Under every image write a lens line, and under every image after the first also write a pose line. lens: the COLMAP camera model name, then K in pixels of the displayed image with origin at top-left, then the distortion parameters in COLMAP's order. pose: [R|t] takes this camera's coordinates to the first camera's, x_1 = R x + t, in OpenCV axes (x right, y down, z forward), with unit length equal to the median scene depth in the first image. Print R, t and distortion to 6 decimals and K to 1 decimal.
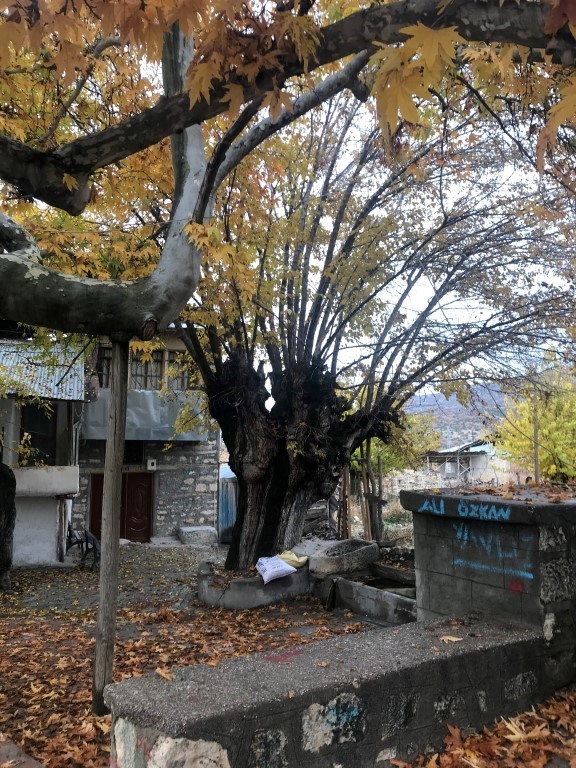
lens RADIAL K [[624.0, 0, 286.8], [0, 624.0, 378.6], [0, 0, 1]] dist [0.005993, -0.002901]
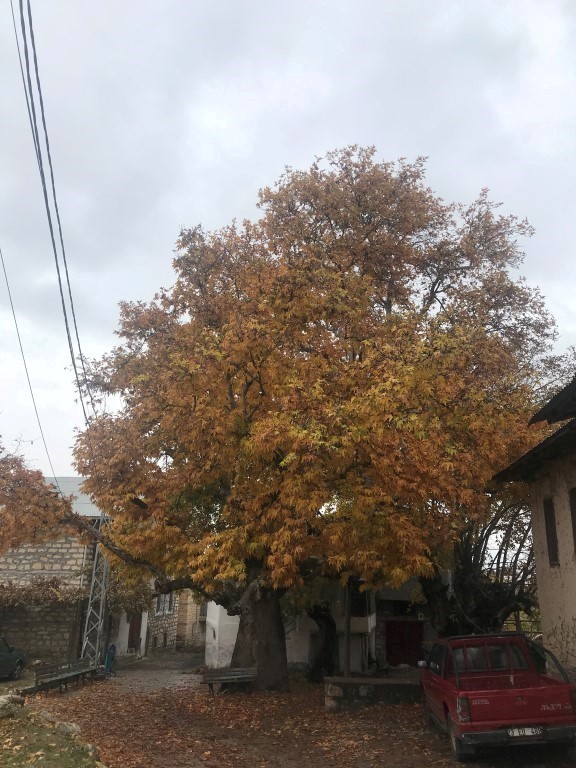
lens RADIAL K [[624.0, 0, 286.8], [0, 624.0, 378.6], [0, 0, 1]] dist [0.005993, -0.002901]
pose [[0.850818, -0.132833, -0.508394, 0.552424], [0.027857, 0.977562, -0.208798, -0.191209], [0.524722, 0.163487, 0.835427, -0.885538]]
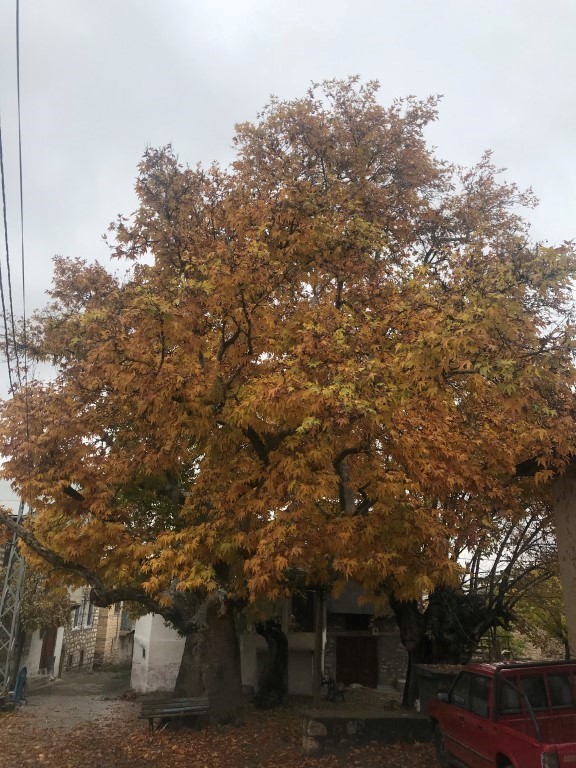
lens RADIAL K [[628.4, 0, 288.0], [0, 628.4, 384.0], [0, 0, 1]] dist [0.006154, 0.004324]
pose [[0.910815, -0.097270, -0.401191, 0.352226], [0.010734, 0.977095, -0.212532, -0.168704], [0.412674, 0.189271, 0.890997, -0.732665]]
